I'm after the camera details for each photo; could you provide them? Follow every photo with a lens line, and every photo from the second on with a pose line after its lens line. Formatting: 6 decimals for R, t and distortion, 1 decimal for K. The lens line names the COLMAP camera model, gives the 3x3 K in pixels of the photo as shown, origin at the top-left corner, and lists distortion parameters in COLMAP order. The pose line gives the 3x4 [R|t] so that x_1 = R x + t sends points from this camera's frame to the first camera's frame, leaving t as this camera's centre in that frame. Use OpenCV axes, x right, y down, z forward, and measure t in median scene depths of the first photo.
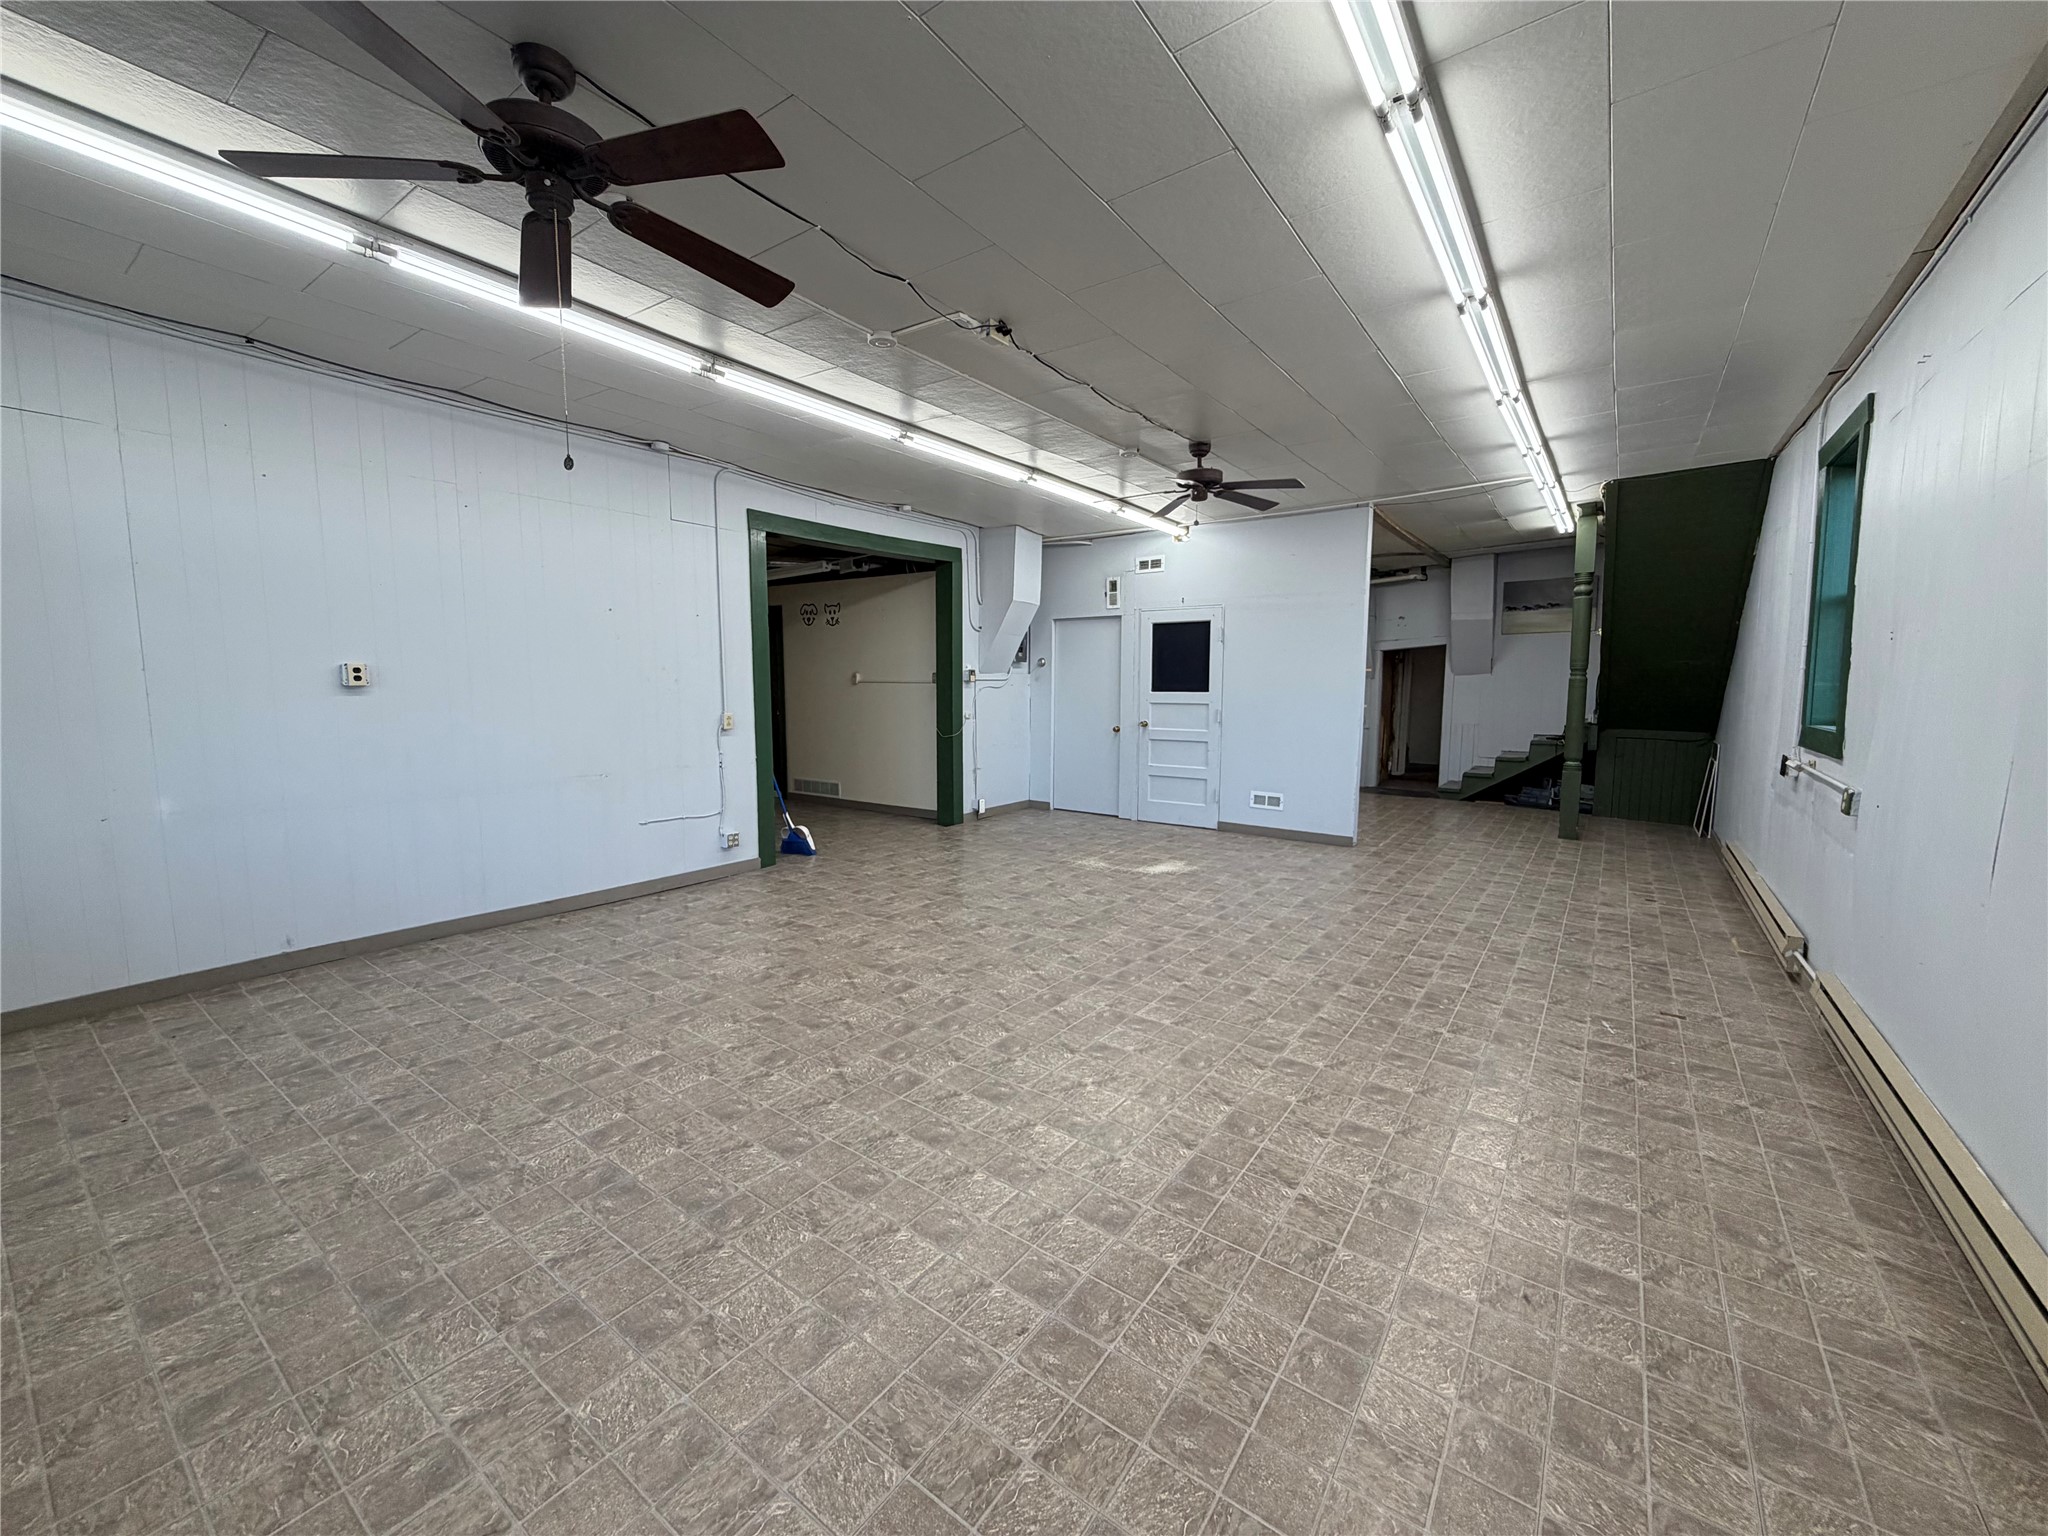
lens RADIAL K [[814.3, 0, 1016.9], [0, 814.3, 770.2], [0, 0, 1]] dist [-0.000704, 0.000025]
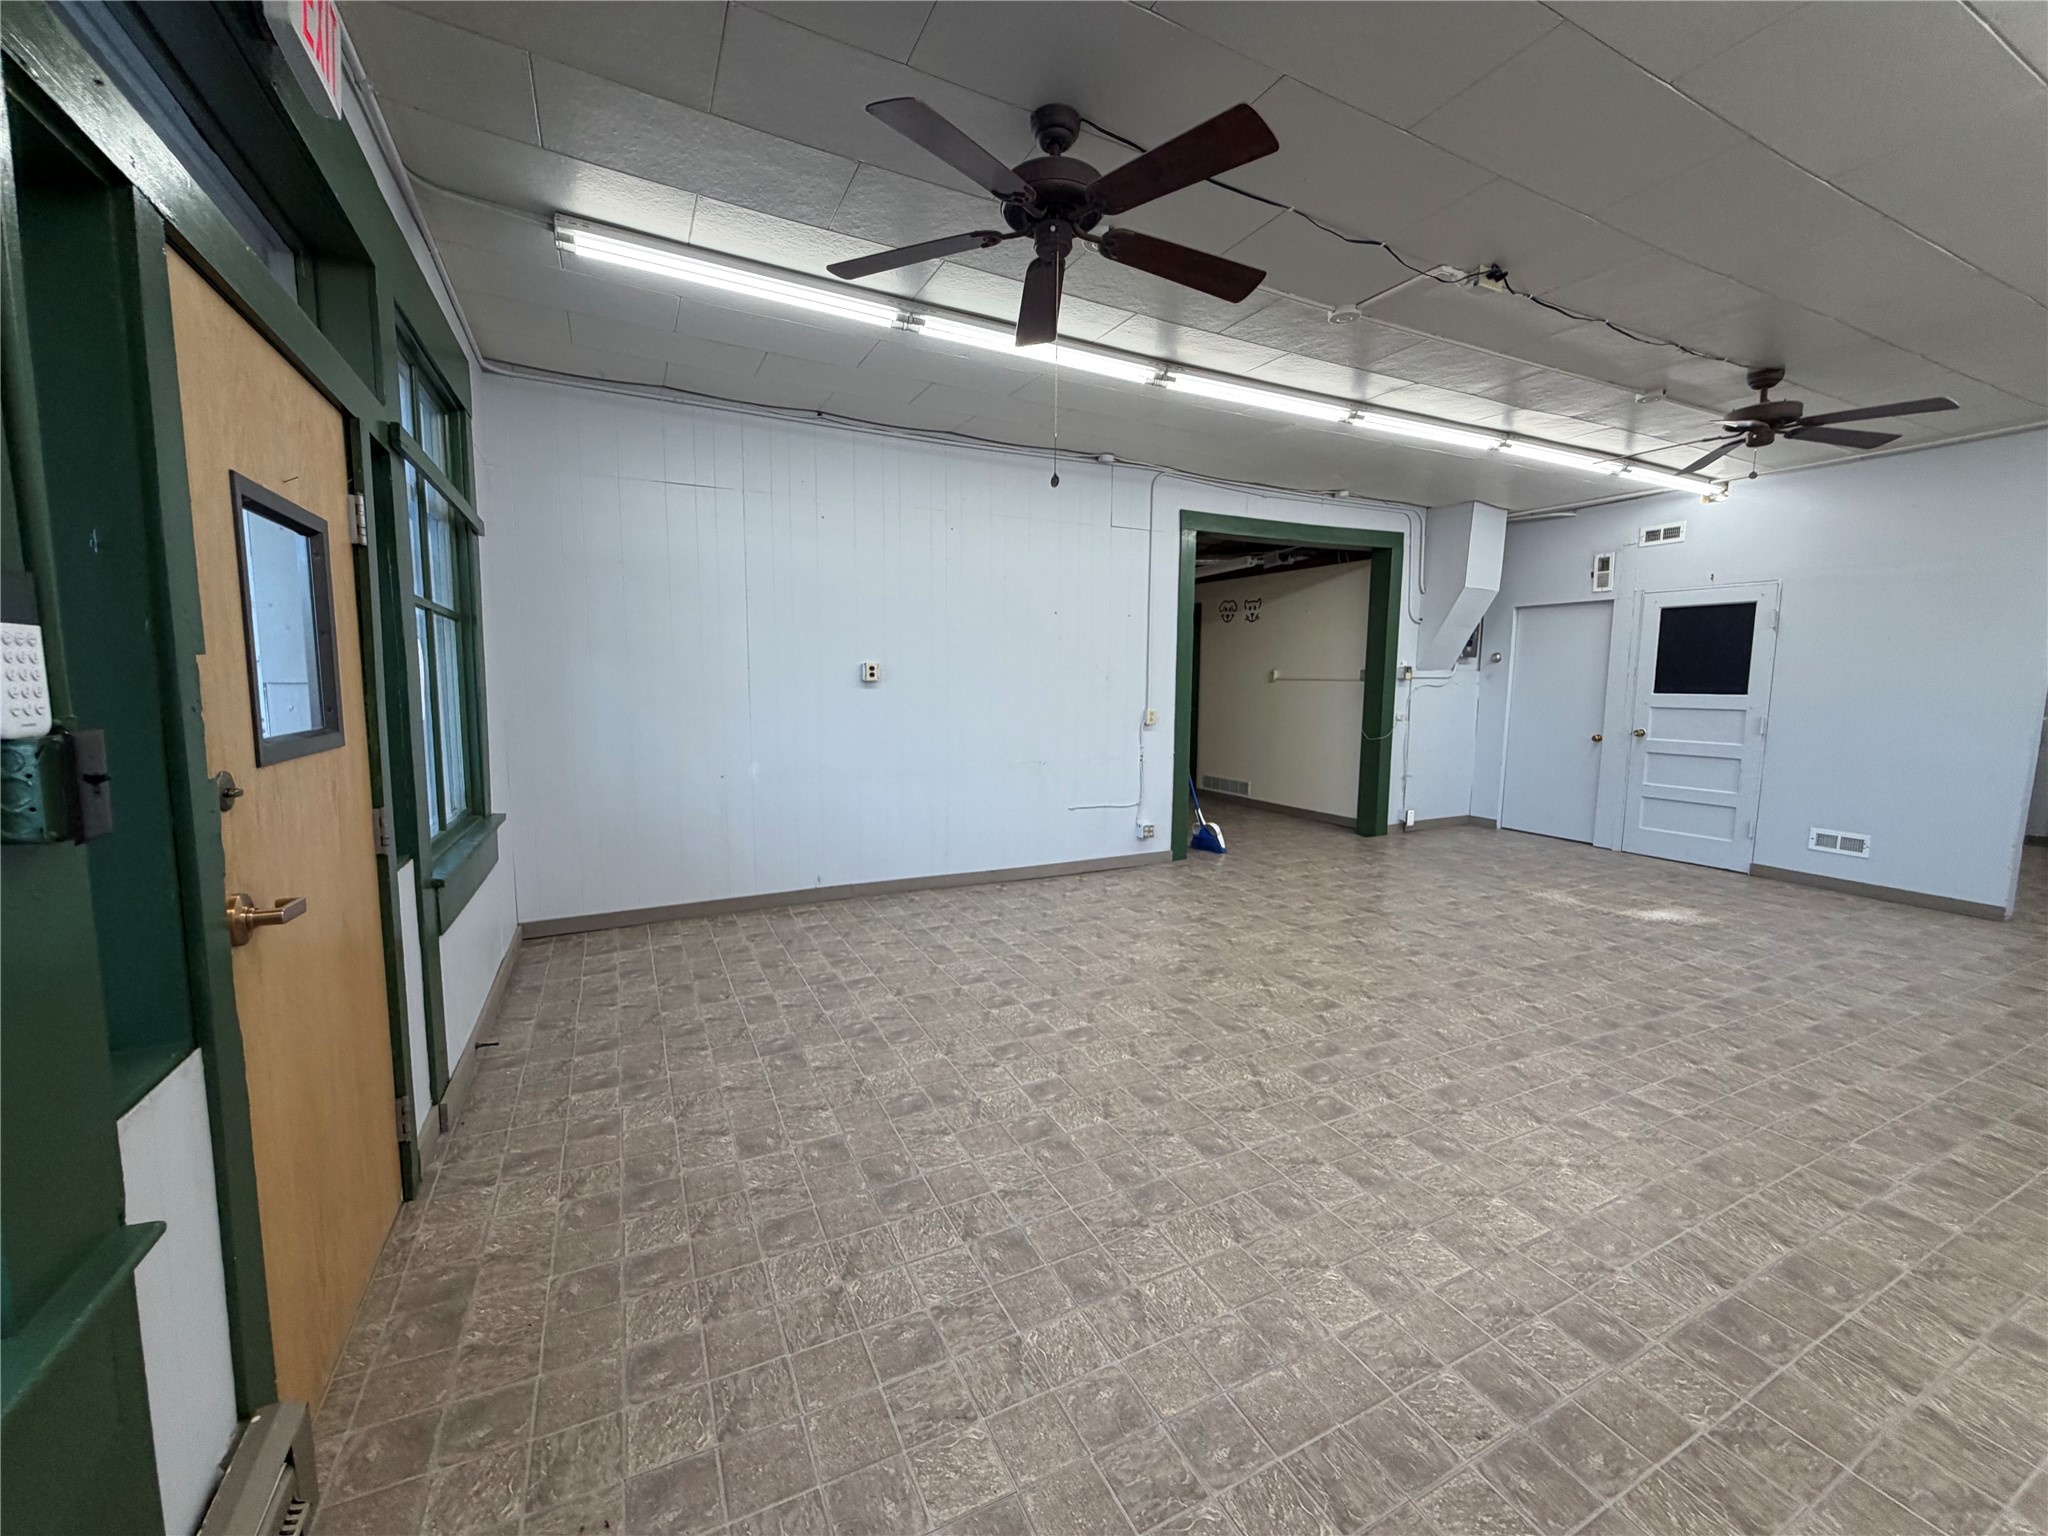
lens RADIAL K [[814.3, 0, 1018.7], [0, 814.3, 770.5], [0, 0, 1]] dist [-0.000704, 0.000025]
pose [[0.886401, 0.056392, -0.459471, -0.039487], [-0.054350, 0.998365, 0.017683, -0.001520], [0.459717, 0.009298, 0.888017, 0.000788]]
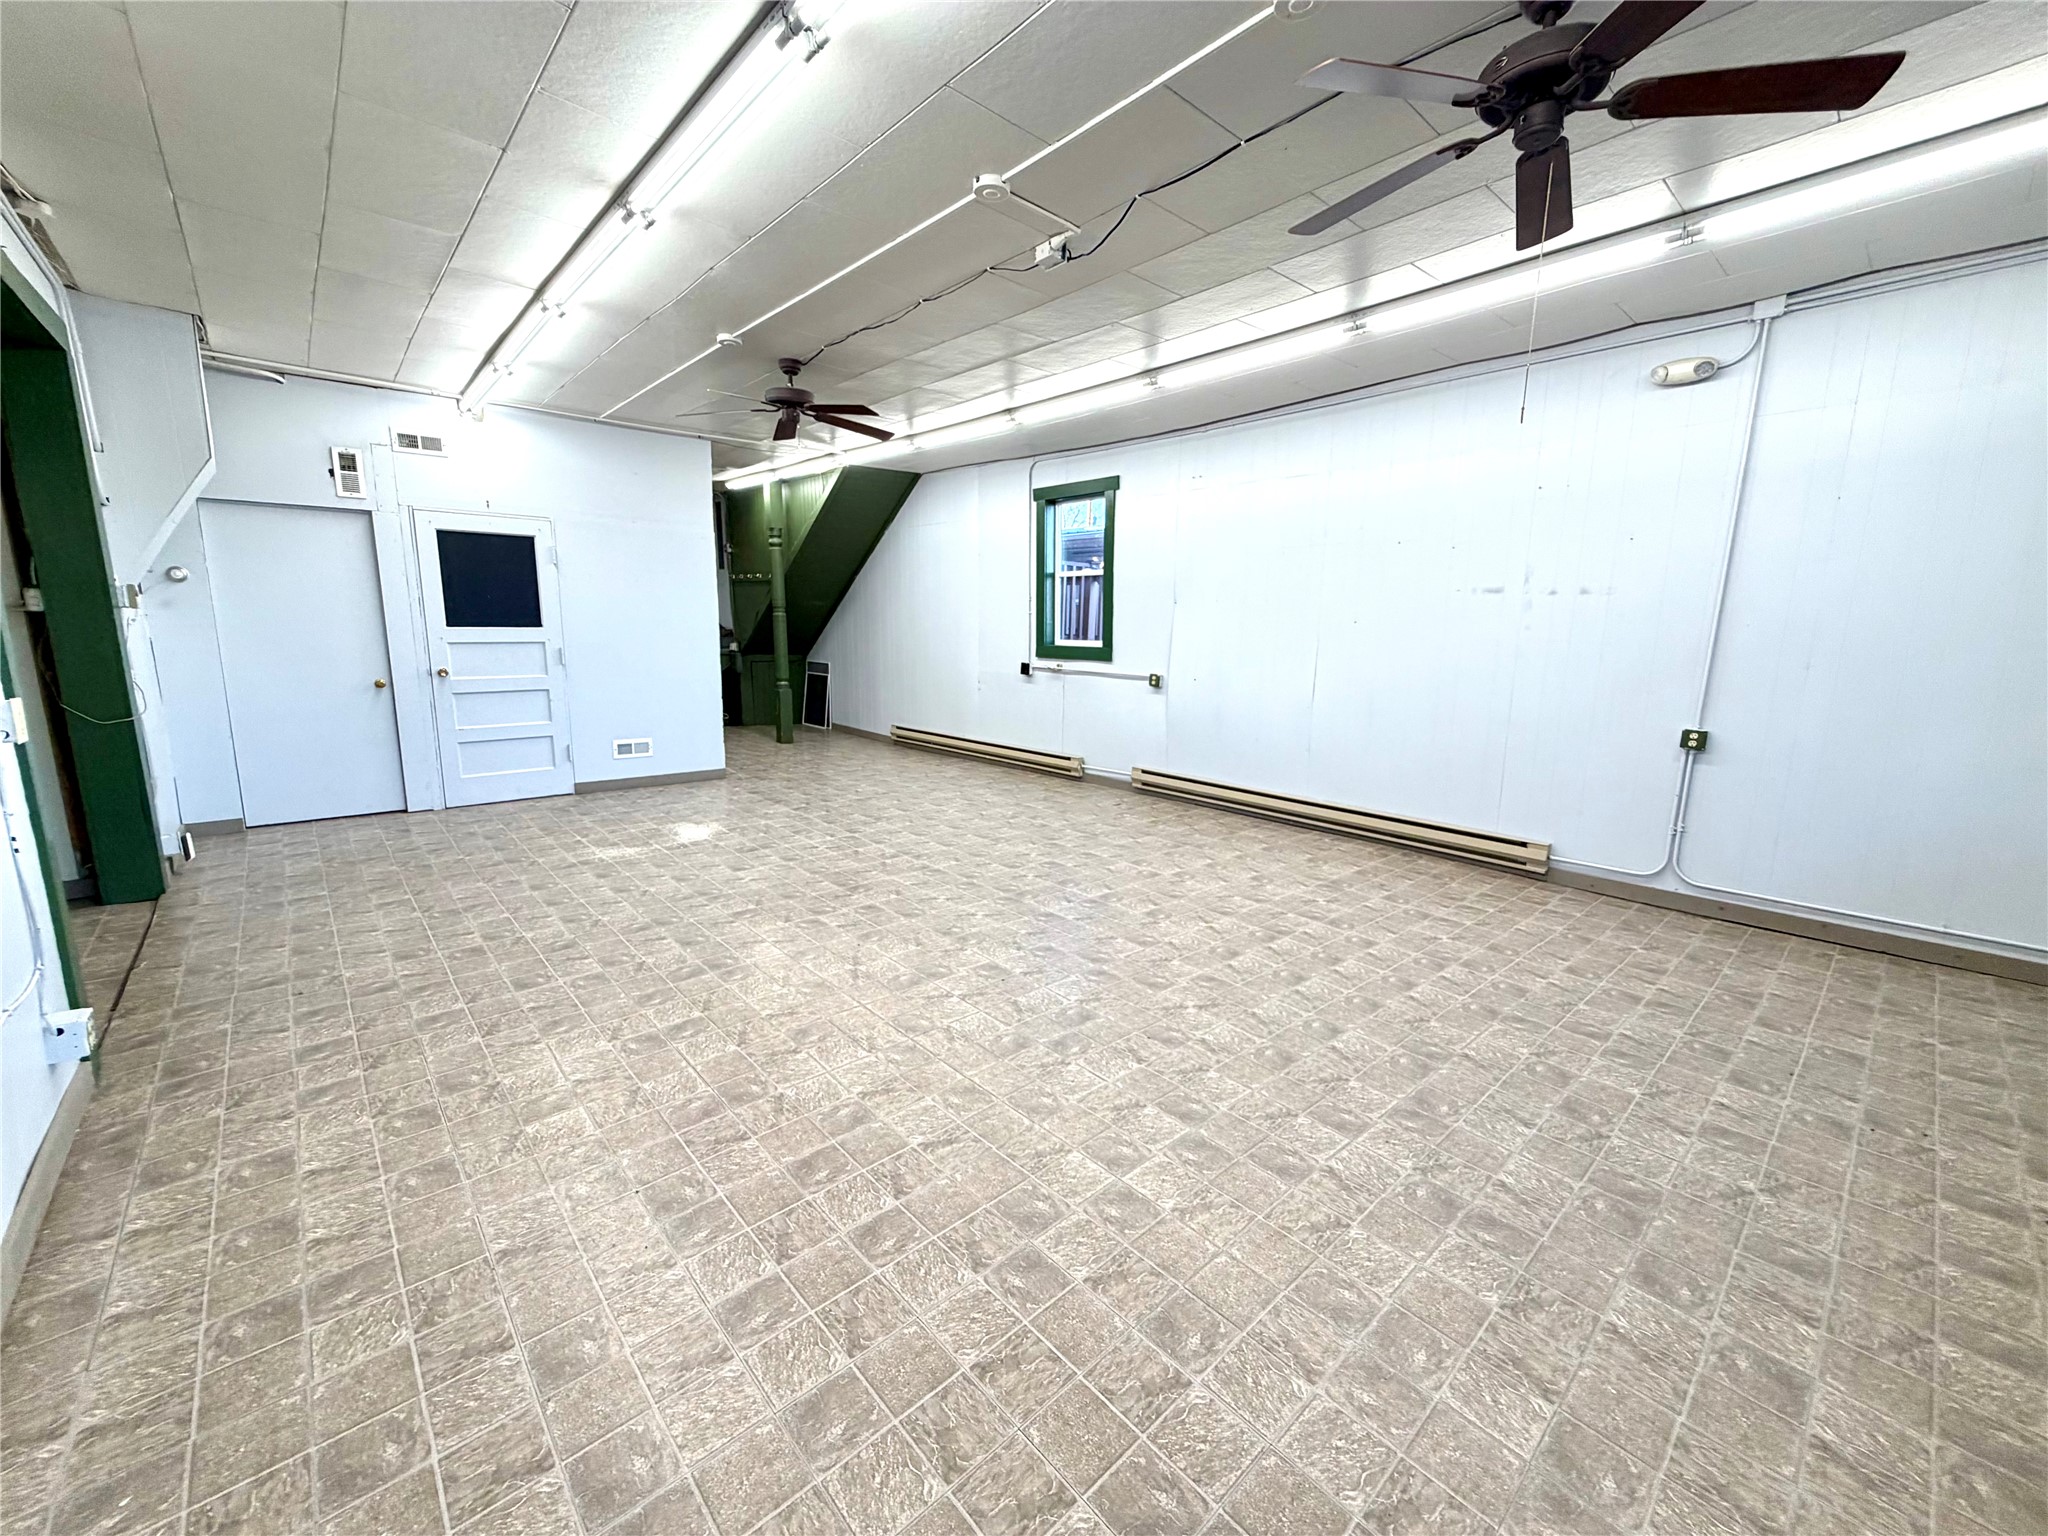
lens RADIAL K [[814.3, 0, 1015.9], [0, 814.3, 771.6], [0, 0, 1]] dist [-0.000704, 0.000025]
pose [[0.207612, -0.177145, 0.962038, -1.057286], [0.092076, 0.982639, 0.161068, -0.096439], [-0.973868, 0.055141, 0.220319, 0.856521]]
